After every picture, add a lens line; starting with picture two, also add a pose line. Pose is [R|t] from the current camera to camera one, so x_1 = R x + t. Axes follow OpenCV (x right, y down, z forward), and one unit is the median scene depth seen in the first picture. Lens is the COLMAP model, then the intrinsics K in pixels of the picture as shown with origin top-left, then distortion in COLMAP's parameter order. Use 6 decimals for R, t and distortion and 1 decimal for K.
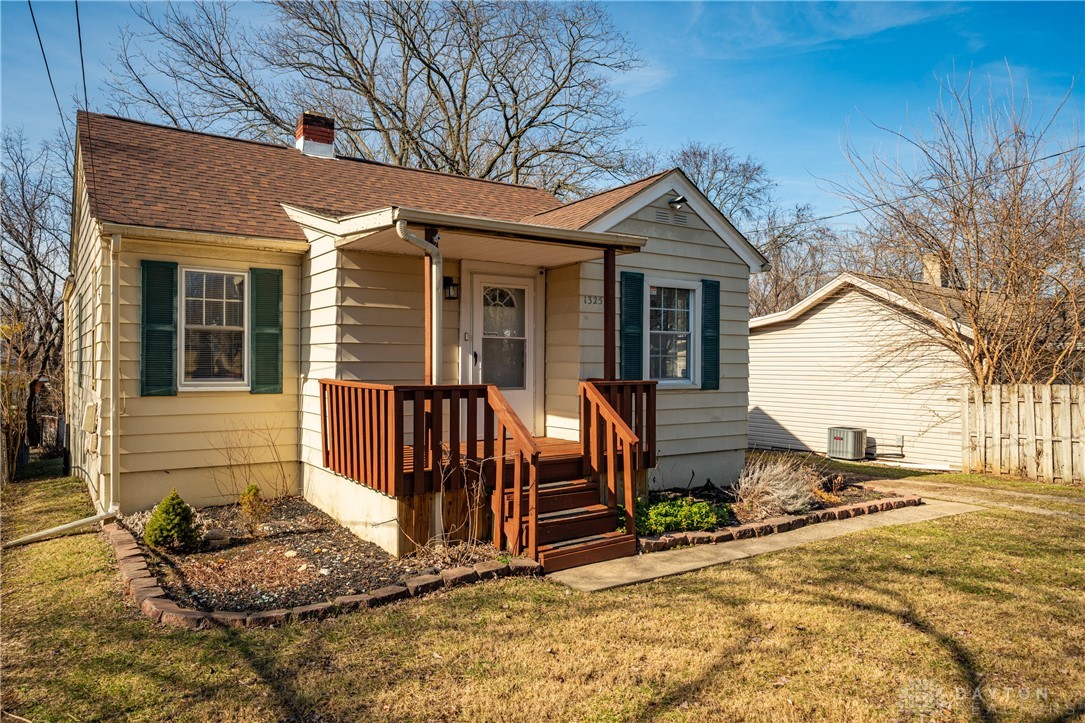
lens RADIAL K [[739.4, 0, 546.1], [0, 739.4, 364.8], [0, 0, 1]] dist [0.011795, 0.002954]
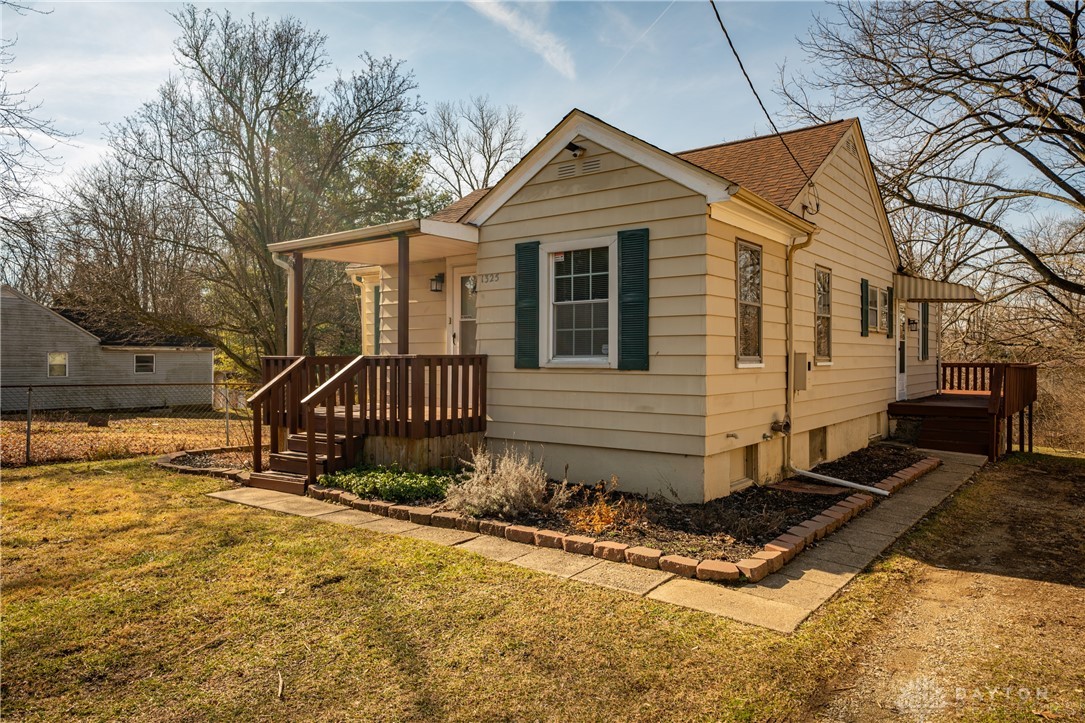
lens RADIAL K [[739.4, 0, 550.0], [0, 739.4, 361.7], [0, 0, 1]] dist [0.011795, 0.002954]
pose [[0.299102, 0.002050, -0.954219, 1.078120], [0.000762, 0.999997, 0.002387, 0.025878], [0.954221, -0.001441, 0.299099, 0.784470]]
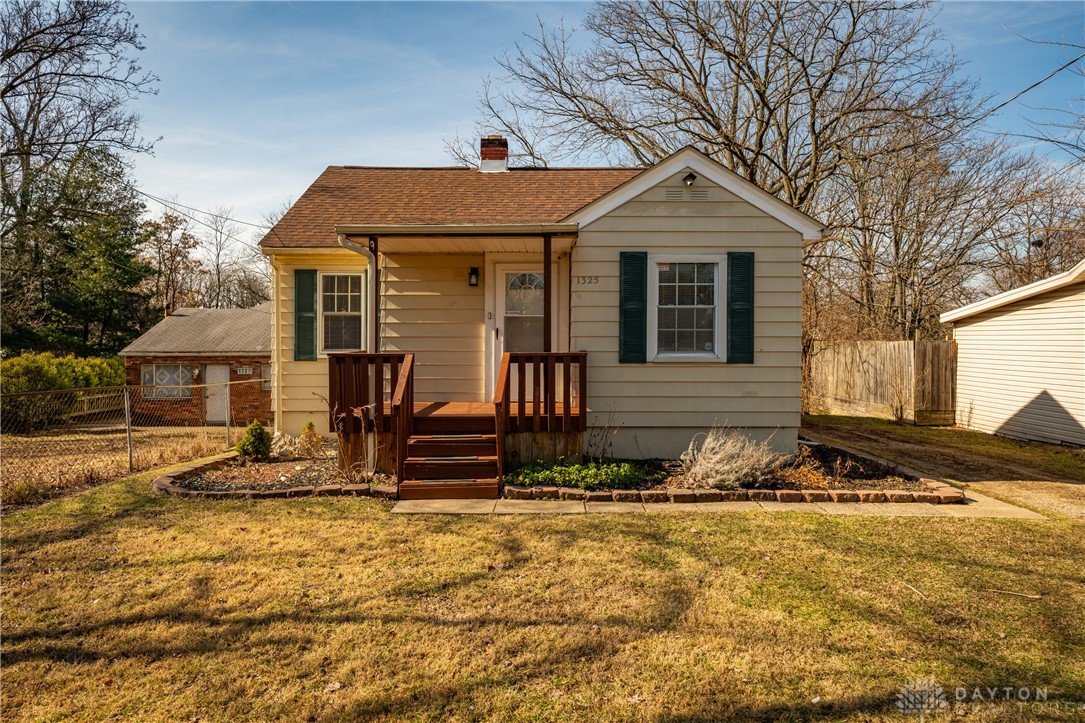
lens RADIAL K [[739.4, 0, 565.8], [0, 739.4, 345.7], [0, 0, 1]] dist [0.011795, 0.002954]
pose [[0.824886, 0.000913, -0.565298, 0.672356], [0.001523, 0.999991, 0.003837, 0.006592], [0.565297, -0.004026, 0.824878, 0.068445]]
